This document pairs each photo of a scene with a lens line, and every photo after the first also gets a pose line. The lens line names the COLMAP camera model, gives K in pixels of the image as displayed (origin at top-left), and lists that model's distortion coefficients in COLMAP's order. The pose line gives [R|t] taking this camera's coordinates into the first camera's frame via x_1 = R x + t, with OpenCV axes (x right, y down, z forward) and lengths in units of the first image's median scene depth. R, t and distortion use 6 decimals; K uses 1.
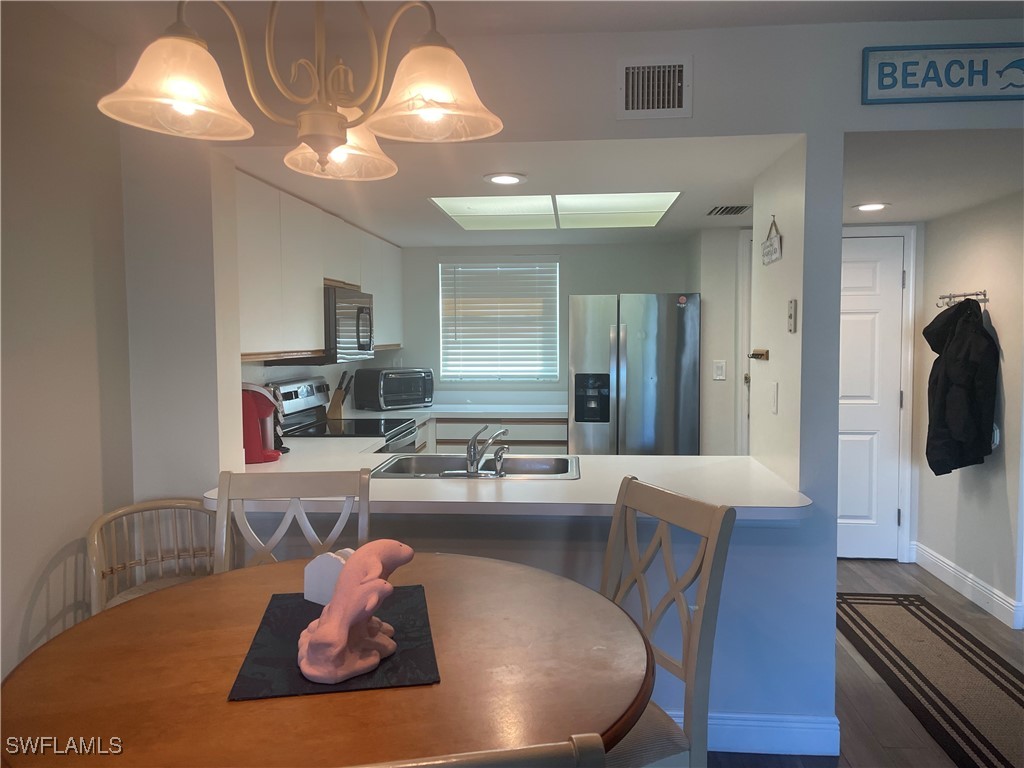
lens RADIAL K [[770.9, 0, 516.1], [0, 770.9, 378.7], [0, 0, 1]] dist [0.106194, -0.158161]
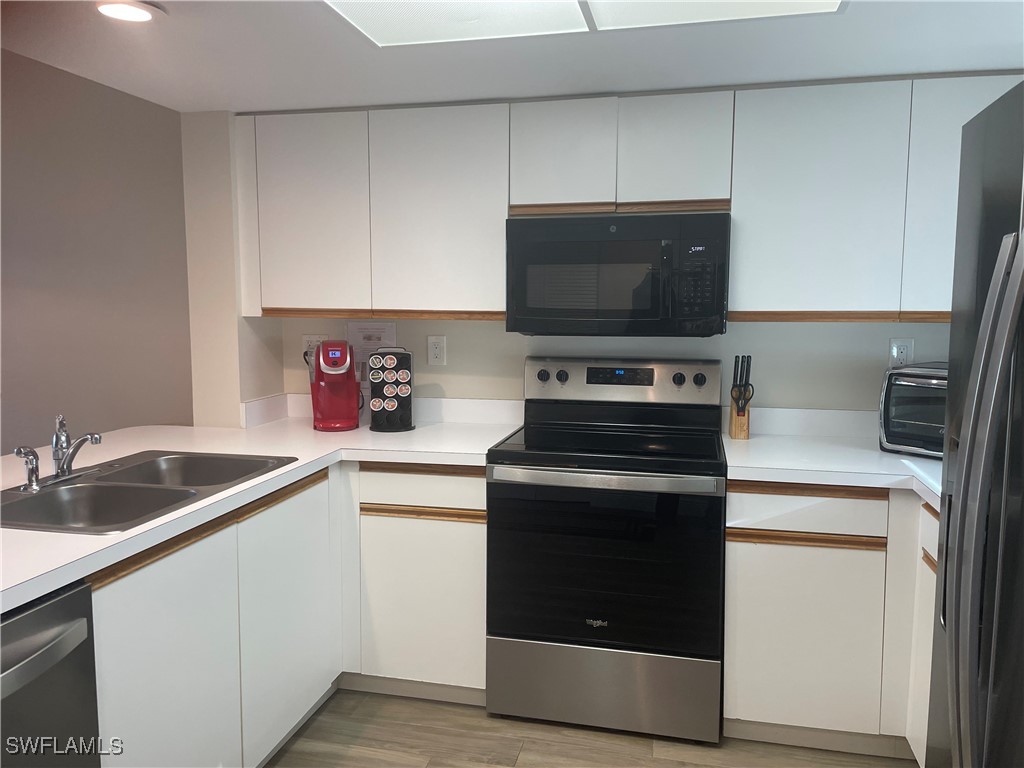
lens RADIAL K [[770.9, 0, 516.1], [0, 770.9, 378.7], [0, 0, 1]] dist [0.106194, -0.158161]
pose [[-0.151137, 0.104652, -0.982958, 0.325496], [-0.061464, 0.991461, 0.115008, -0.043250], [0.986600, 0.077798, -0.143414, 0.832961]]
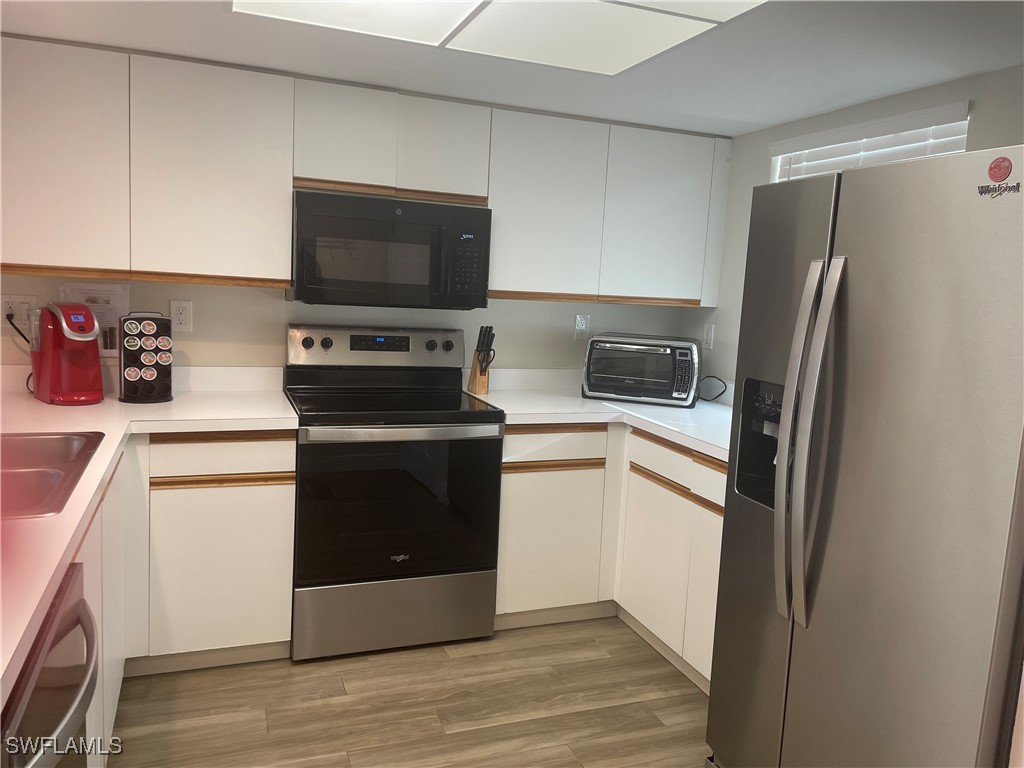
lens RADIAL K [[770.9, 0, 516.1], [0, 770.9, 378.7], [0, 0, 1]] dist [0.106194, -0.158161]
pose [[0.433802, 0.138576, -0.890288, 0.368388], [-0.110166, 0.988846, 0.100237, -0.031792], [0.894248, 0.054596, 0.444230, 0.653977]]
